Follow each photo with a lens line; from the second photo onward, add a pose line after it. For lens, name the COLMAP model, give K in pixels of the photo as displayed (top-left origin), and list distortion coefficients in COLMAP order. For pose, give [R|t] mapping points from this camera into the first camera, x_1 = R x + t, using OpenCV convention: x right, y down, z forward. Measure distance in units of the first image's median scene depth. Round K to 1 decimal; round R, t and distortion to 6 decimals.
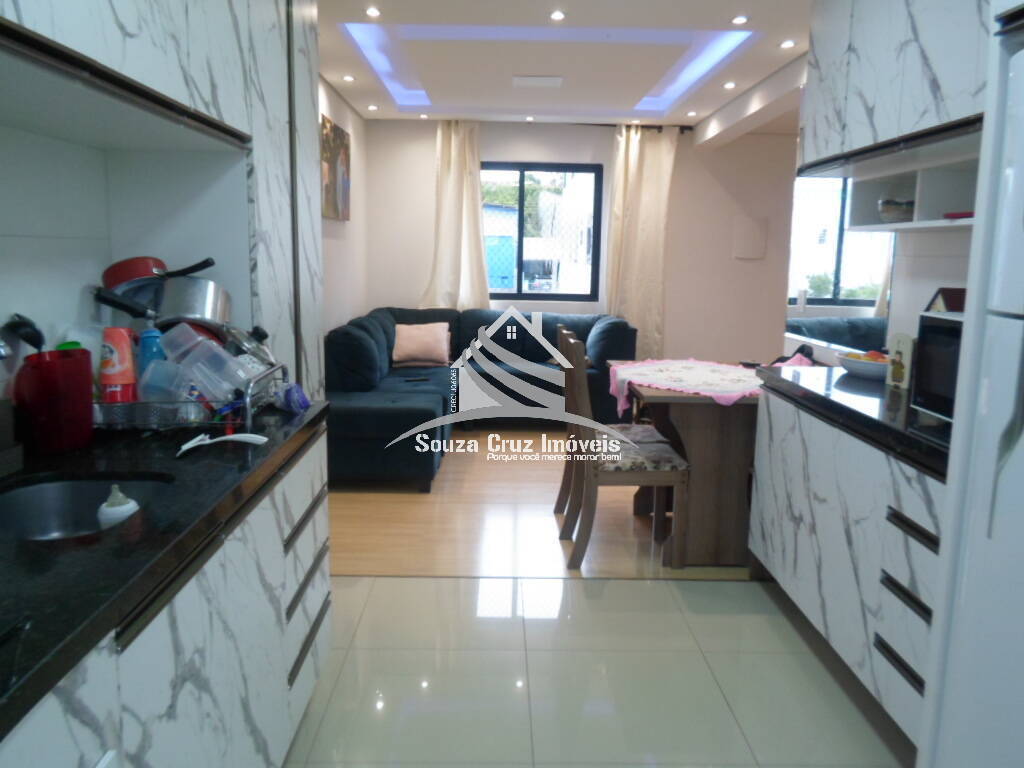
lens RADIAL K [[791.1, 0, 507.7], [0, 791.1, 380.5], [0, 0, 1]] dist [0.003865, -0.022057]
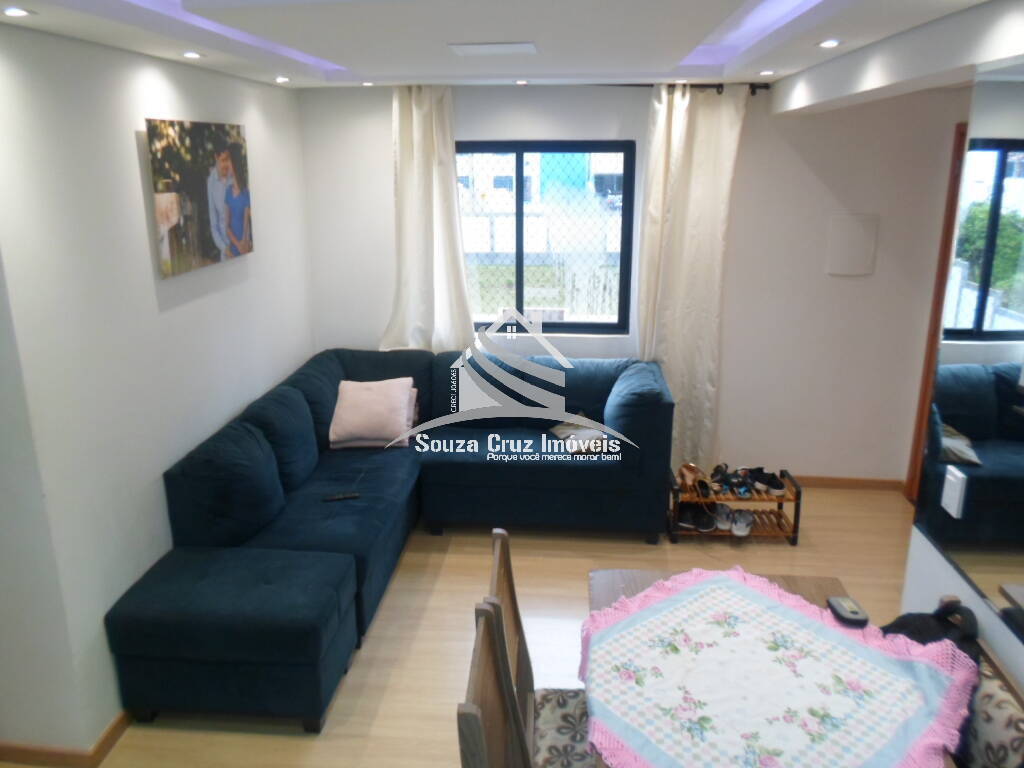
lens RADIAL K [[791.1, 0, 506.7], [0, 791.1, 383.0], [0, 0, 1]] dist [0.003865, -0.022057]
pose [[0.995024, 0.004456, -0.099537, 0.082520], [0.007418, 0.992914, 0.118600, -0.154124], [0.099361, -0.118748, 0.987940, 0.297677]]
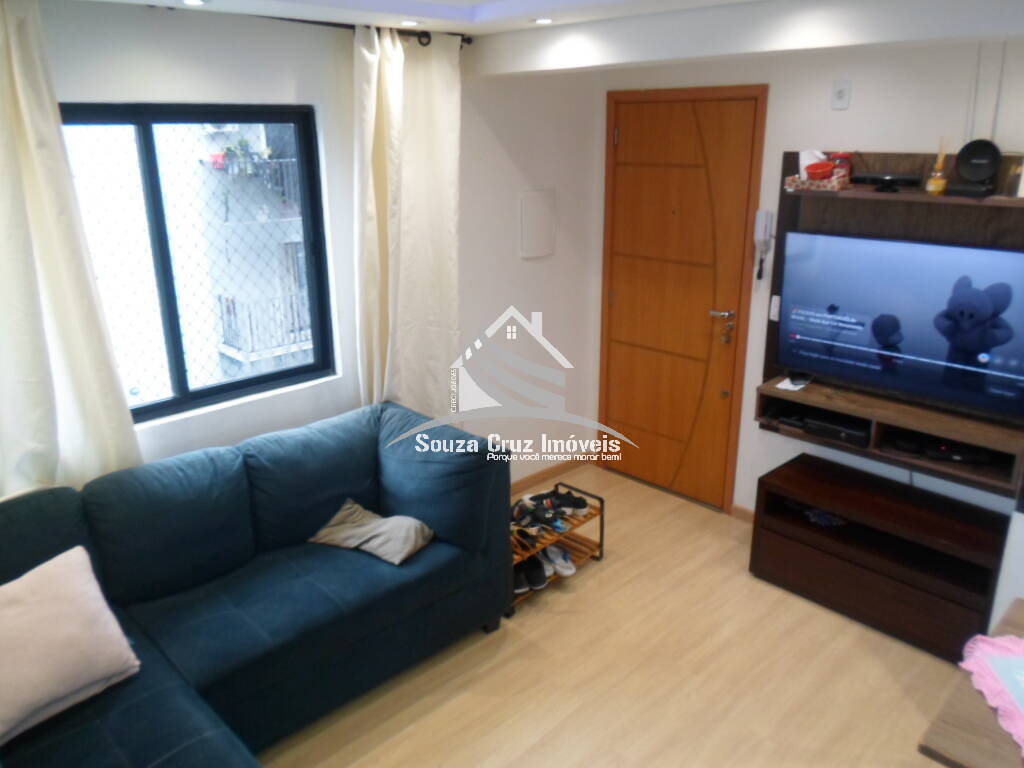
lens RADIAL K [[791.1, 0, 505.9], [0, 791.1, 378.1], [0, 0, 1]] dist [0.003865, -0.022057]
pose [[0.717552, -0.234939, 0.655685, -0.161346], [0.133097, 0.970297, 0.202012, -0.204167], [-0.683669, -0.057684, 0.727509, 0.588390]]
